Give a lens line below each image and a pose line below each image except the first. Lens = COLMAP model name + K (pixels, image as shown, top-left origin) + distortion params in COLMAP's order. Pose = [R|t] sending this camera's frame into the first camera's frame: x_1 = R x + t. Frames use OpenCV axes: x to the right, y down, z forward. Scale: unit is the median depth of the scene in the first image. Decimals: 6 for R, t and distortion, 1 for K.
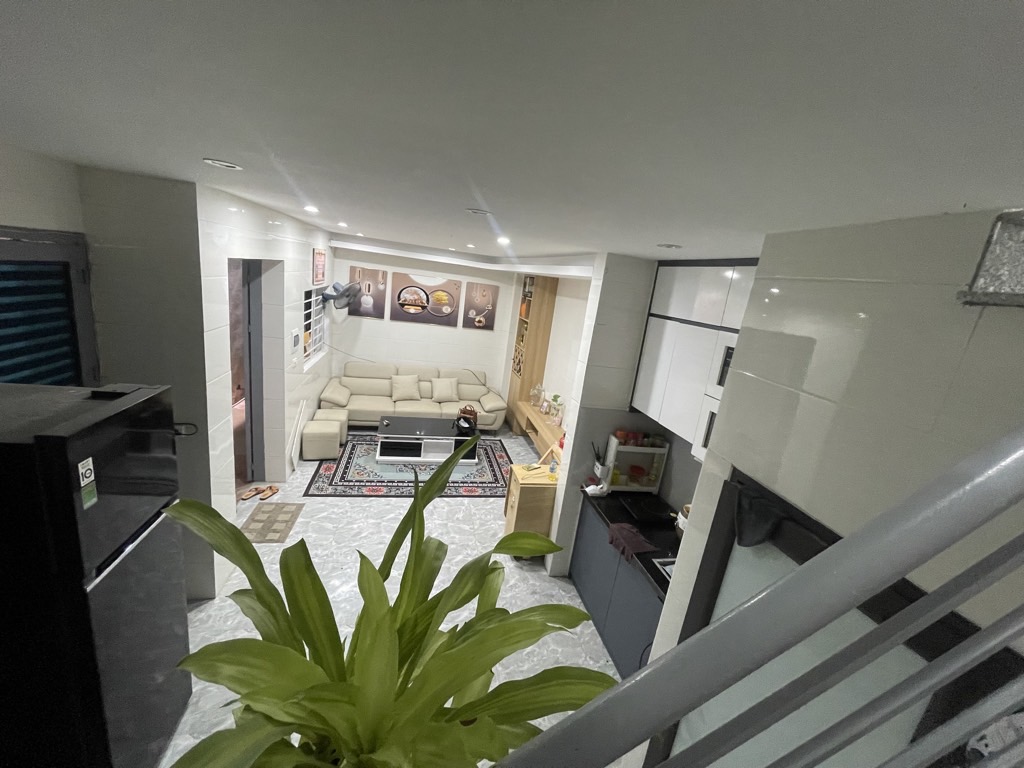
lens RADIAL K [[413.9, 0, 516.5], [0, 413.9, 382.3], [0, 0, 1]] dist [-0.000597, 0.000412]
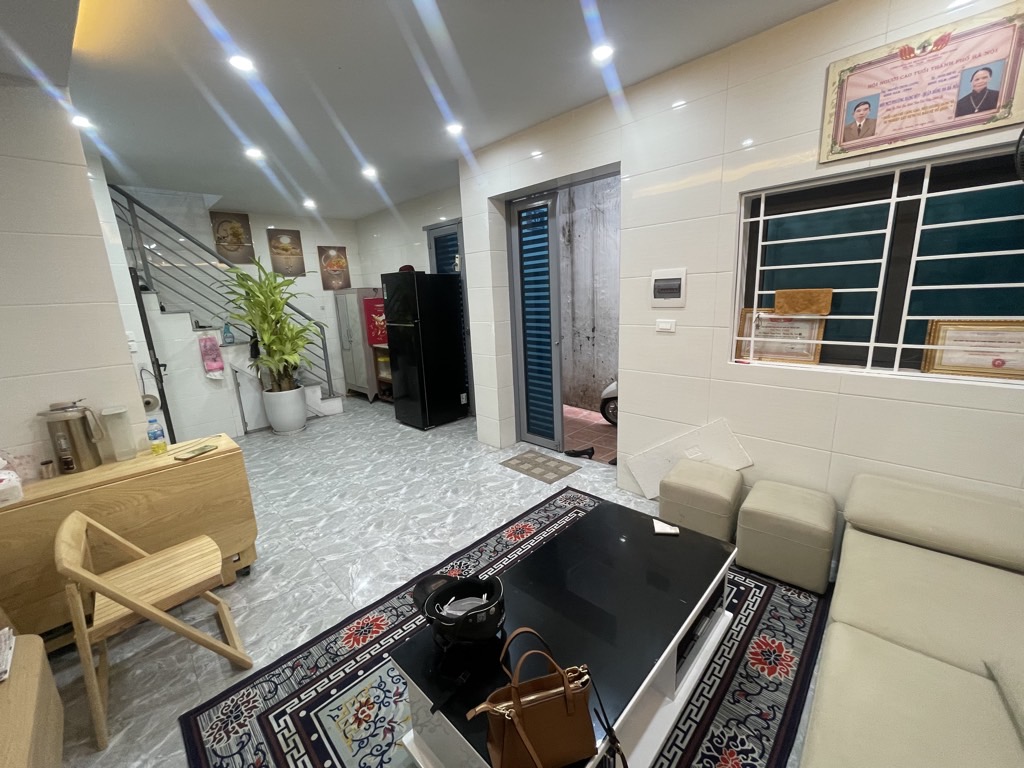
lens RADIAL K [[413.9, 0, 511.3], [0, 413.9, 382.7], [0, 0, 1]] dist [-0.000597, 0.000412]
pose [[-0.844413, 0.020857, -0.535286, -0.022270], [-0.194331, 0.919247, 0.342374, -0.132348], [0.499201, 0.393128, -0.772171, 1.365428]]
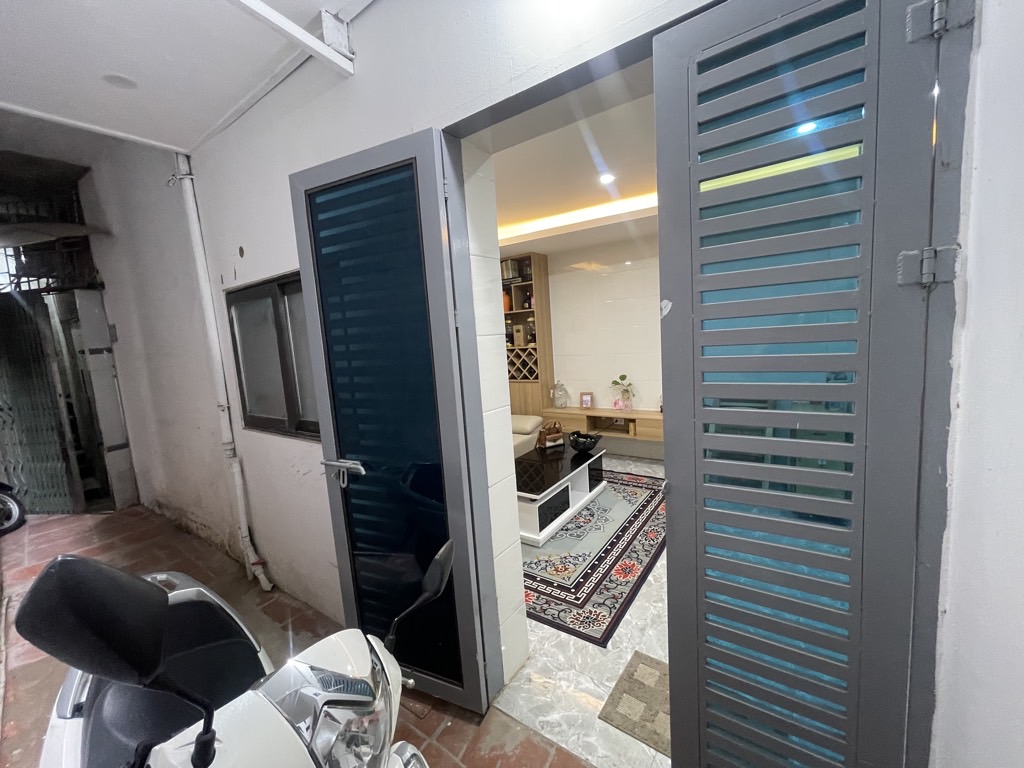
lens RADIAL K [[413.9, 0, 511.2], [0, 413.9, 385.8], [0, 0, 1]] dist [-0.000597, 0.000412]
pose [[0.726196, -0.262736, 0.635302, -0.764437], [0.321532, 0.946596, 0.023939, -0.052036], [-0.607664, 0.186885, 0.771893, 0.599402]]
